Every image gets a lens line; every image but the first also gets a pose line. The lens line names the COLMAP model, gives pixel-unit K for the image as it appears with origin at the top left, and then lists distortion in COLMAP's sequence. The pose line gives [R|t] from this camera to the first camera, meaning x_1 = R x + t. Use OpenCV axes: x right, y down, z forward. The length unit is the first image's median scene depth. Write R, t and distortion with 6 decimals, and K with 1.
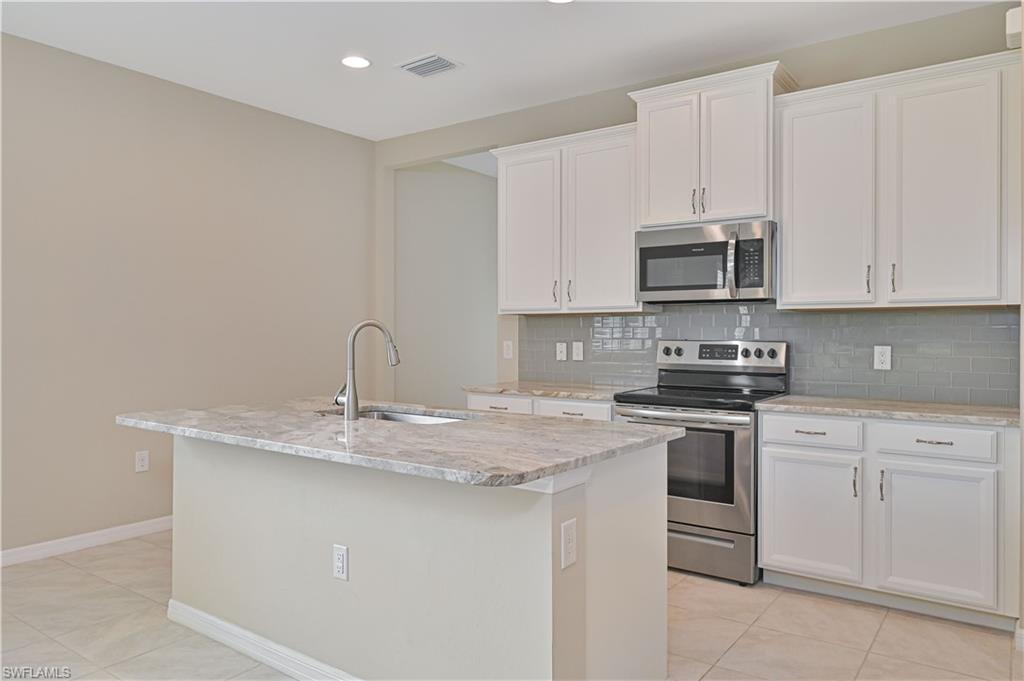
lens RADIAL K [[708.6, 0, 513.2], [0, 708.6, 335.2], [0, 0, 1]] dist [0.007429, -0.008707]
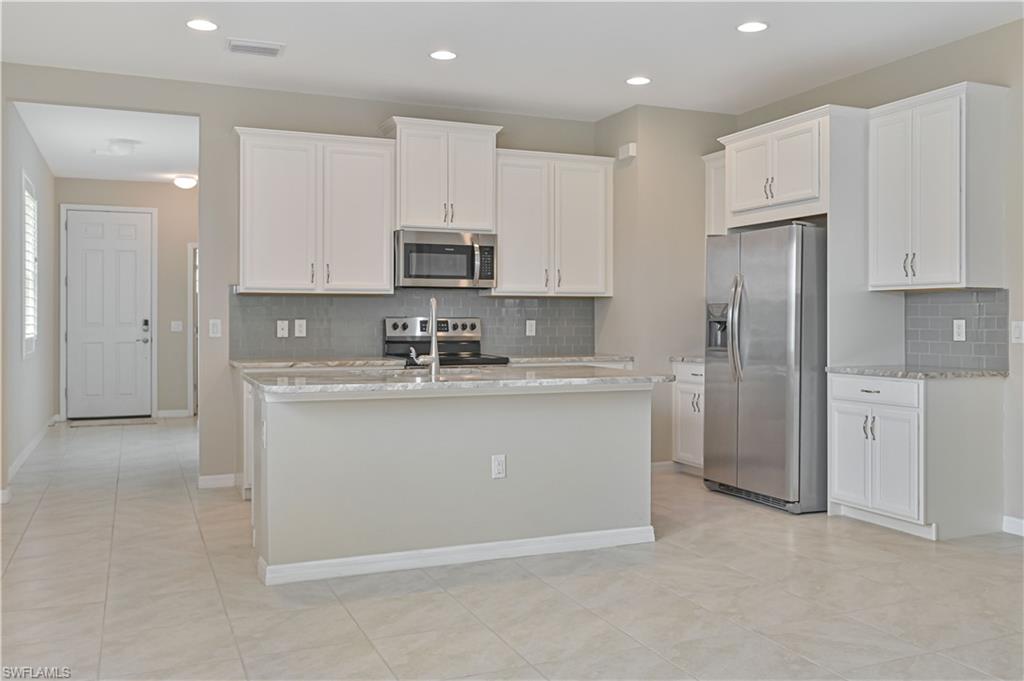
lens RADIAL K [[892.5, 0, 511.6], [0, 892.5, 321.2], [0, 0, 1]] dist [-0.001813, -0.004164]
pose [[0.514828, -0.001895, 0.857291, -1.078026], [0.003361, 0.999994, 0.000192, 0.014943], [-0.857287, 0.002782, 0.514831, 0.028778]]
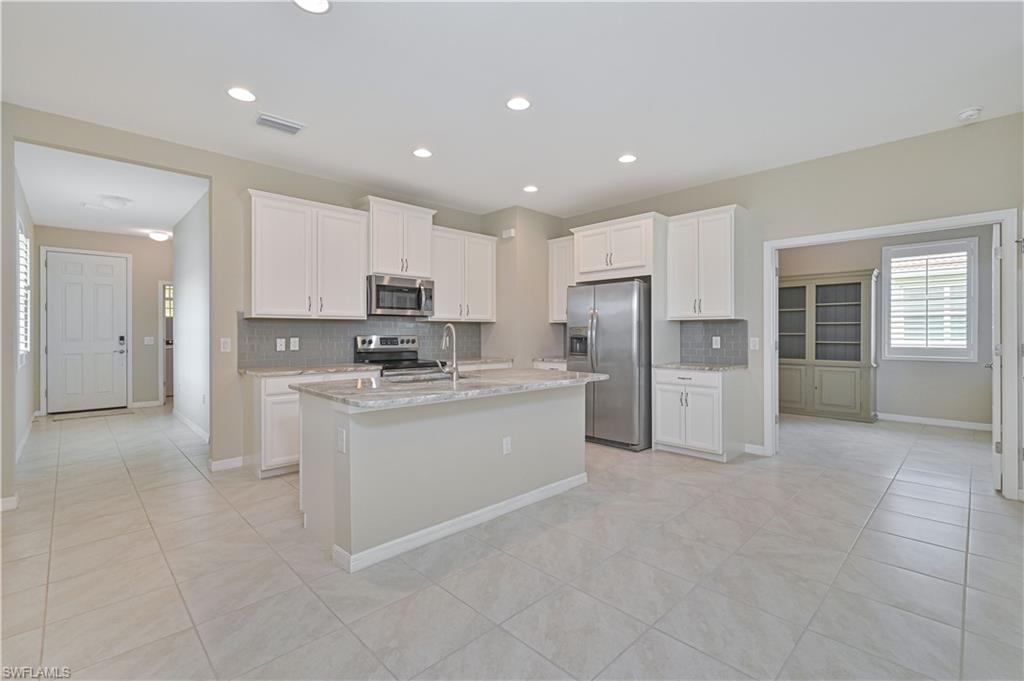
lens RADIAL K [[456.5, 0, 513.1], [0, 456.5, 333.6], [0, 0, 1]] dist [0.000080, 0.000498]
pose [[0.168201, -0.003841, 0.985745, -0.910889], [0.005726, 0.999979, 0.002919, 0.000598], [-0.985736, 0.005153, 0.168219, 0.465060]]
